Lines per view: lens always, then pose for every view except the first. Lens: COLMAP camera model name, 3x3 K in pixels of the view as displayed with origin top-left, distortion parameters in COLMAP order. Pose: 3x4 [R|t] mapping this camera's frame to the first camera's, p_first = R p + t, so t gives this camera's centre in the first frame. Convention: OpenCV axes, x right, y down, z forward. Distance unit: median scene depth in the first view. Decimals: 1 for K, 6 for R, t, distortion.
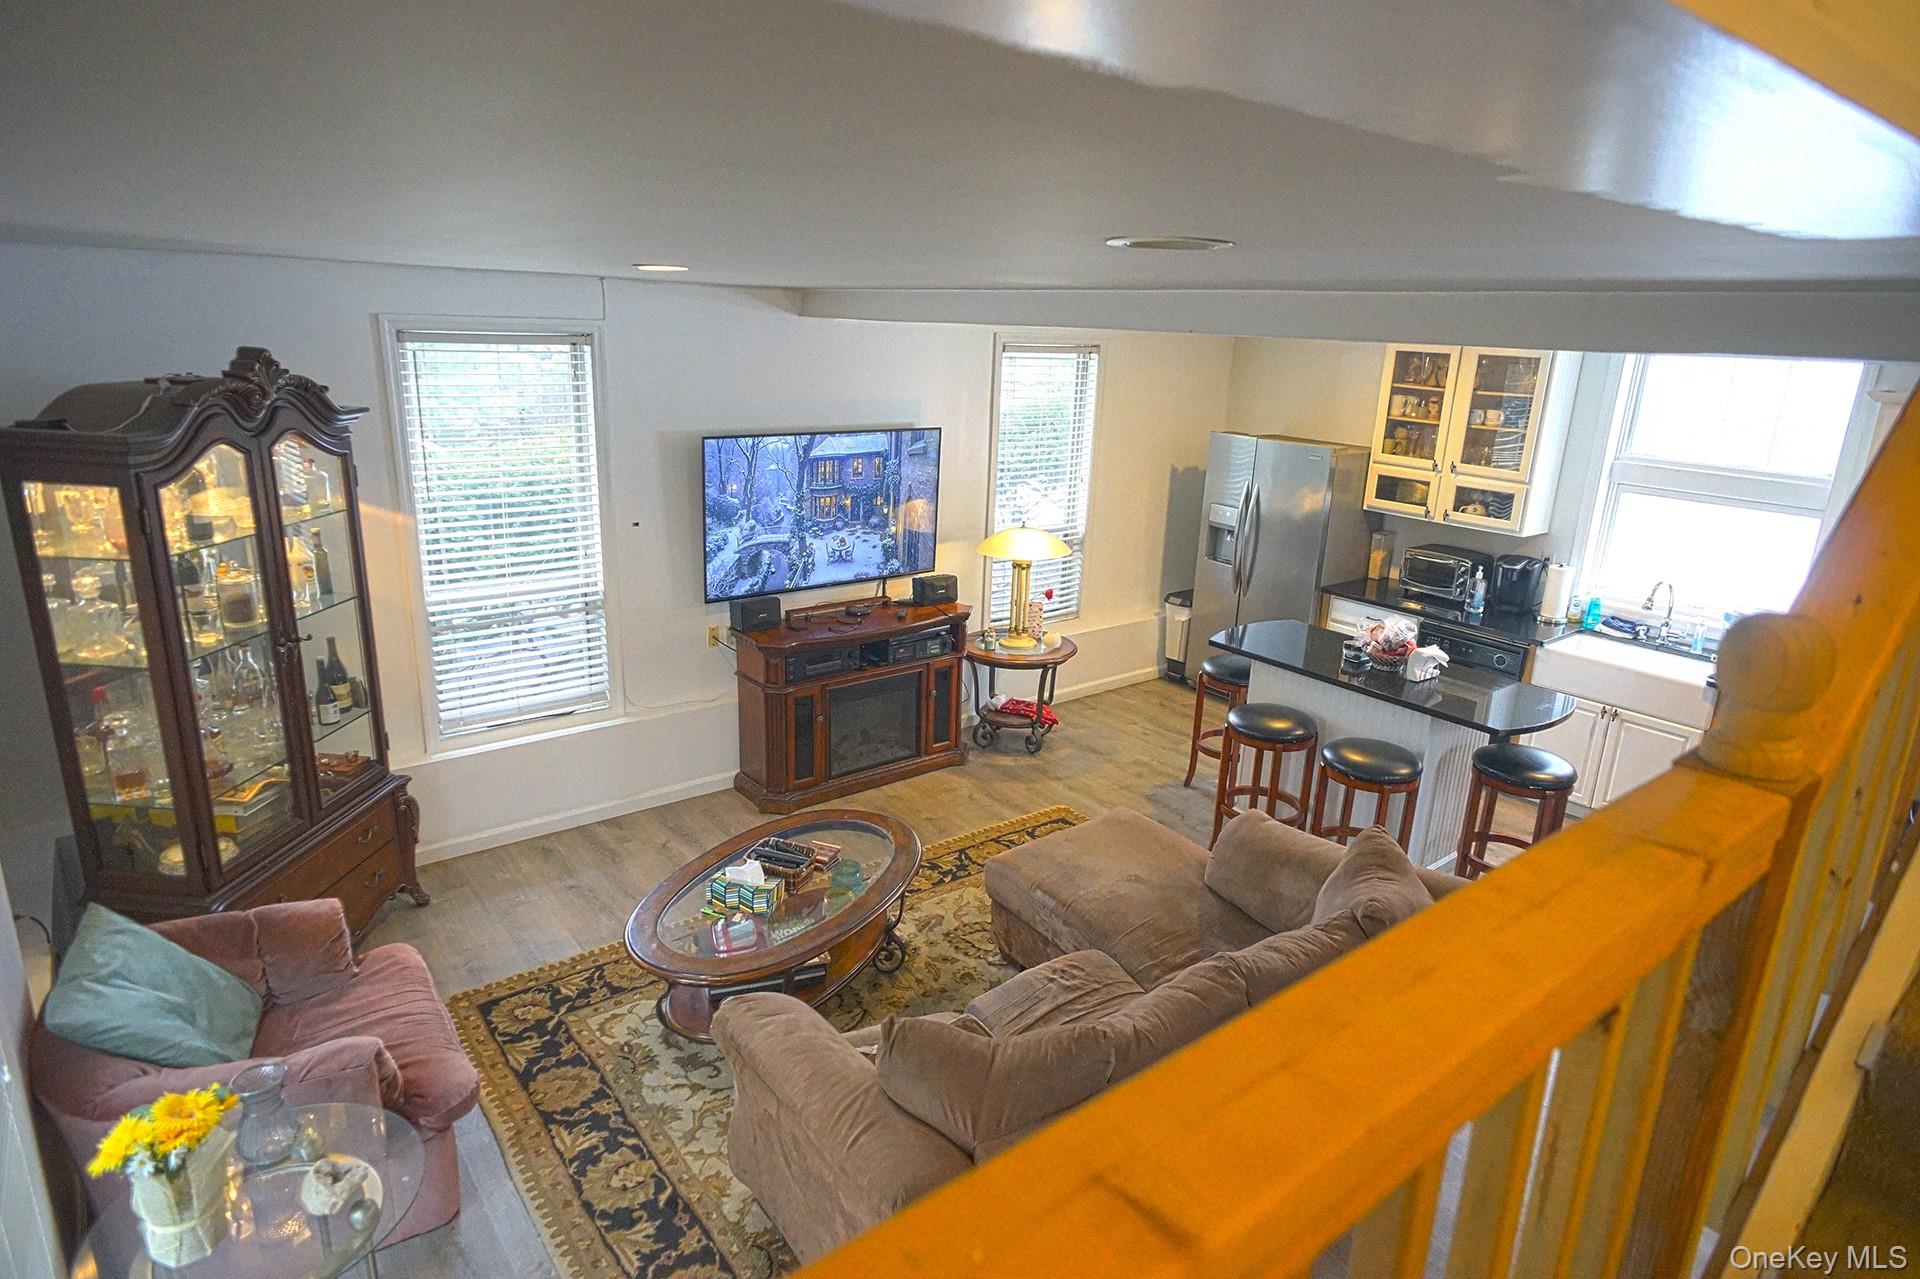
lens RADIAL K [[1069.0, 0, 960.0], [0, 1069.0, 639.5], [0, 0, 1]] dist [-0.005750, 0.001495]
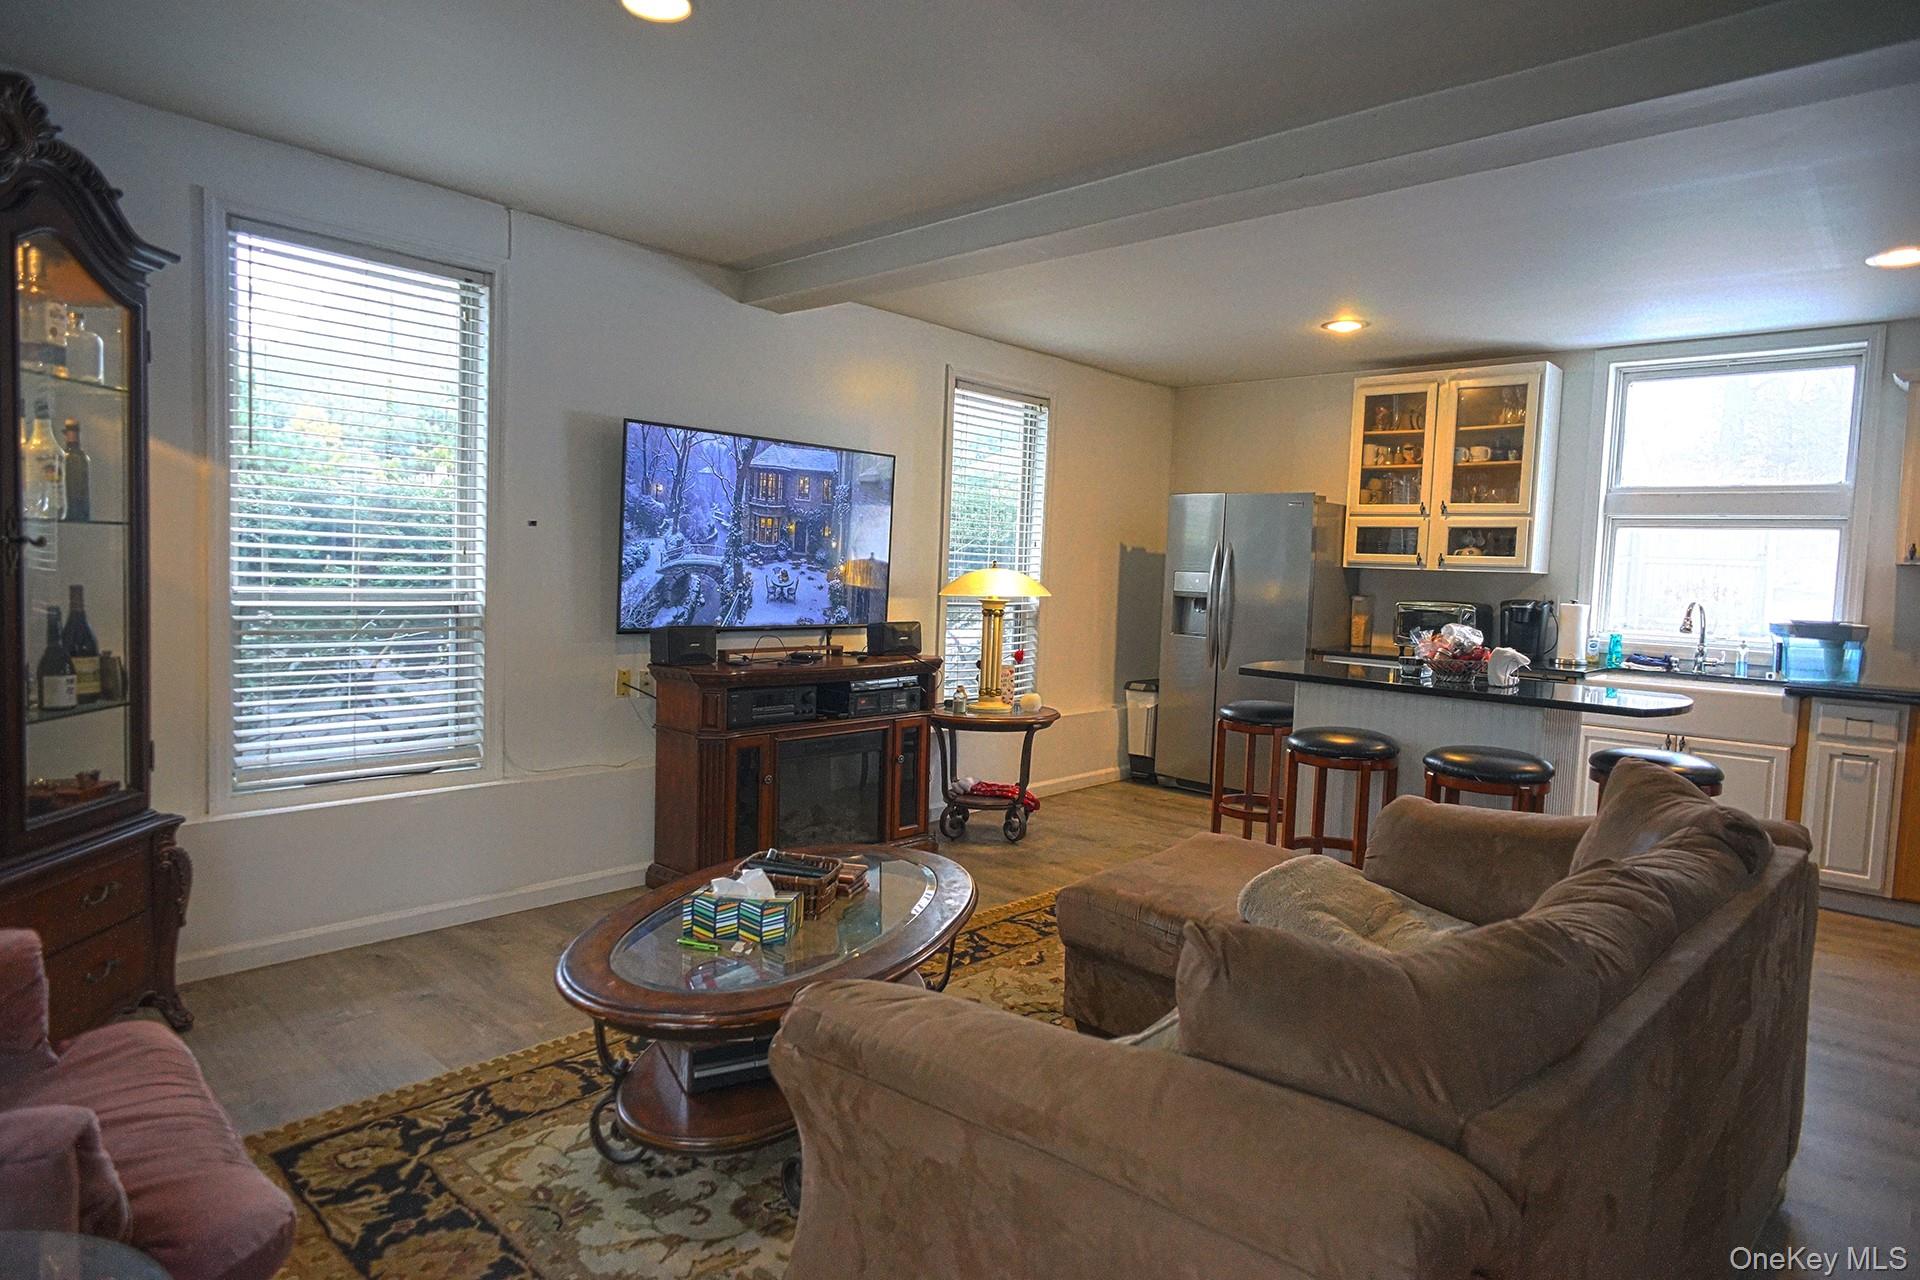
lens RADIAL K [[1069.0, 0, 960.0], [0, 1069.0, 640.0], [0, 0, 1]] dist [-0.005750, 0.001495]
pose [[0.987495, -0.010392, 0.157305, -0.115004], [0.043495, 0.977055, -0.208499, 0.143490], [-0.151529, 0.212734, 0.965289, 0.215102]]
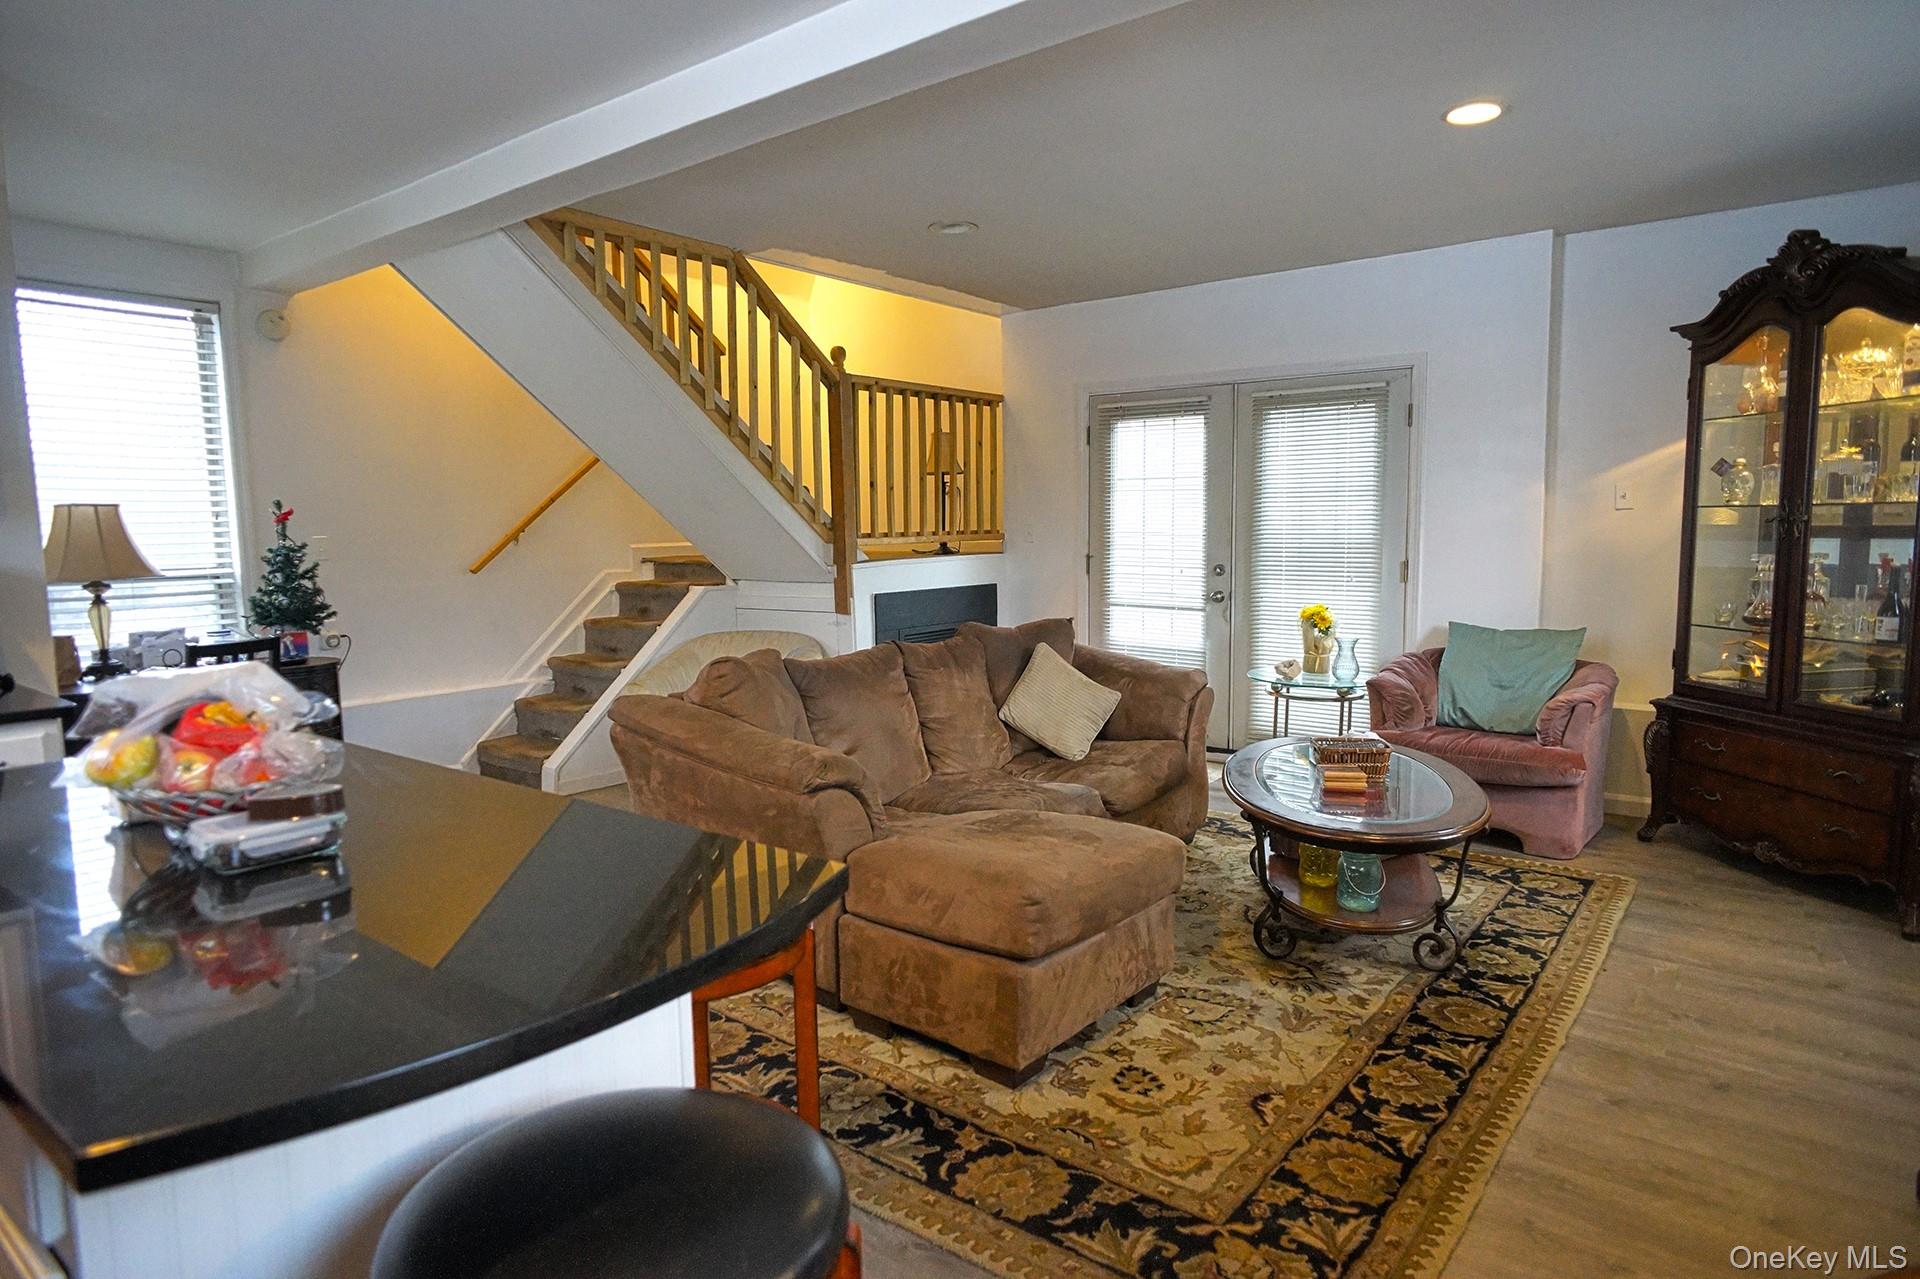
lens RADIAL K [[1069.0, 0, 960.0], [0, 1069.0, 639.5], [0, 0, 1]] dist [-0.005750, 0.001495]
pose [[-0.968607, 0.001531, -0.248591, 0.263995], [-0.093716, 0.923954, 0.370846, -0.129117], [0.230254, 0.382501, -0.894805, 1.180879]]
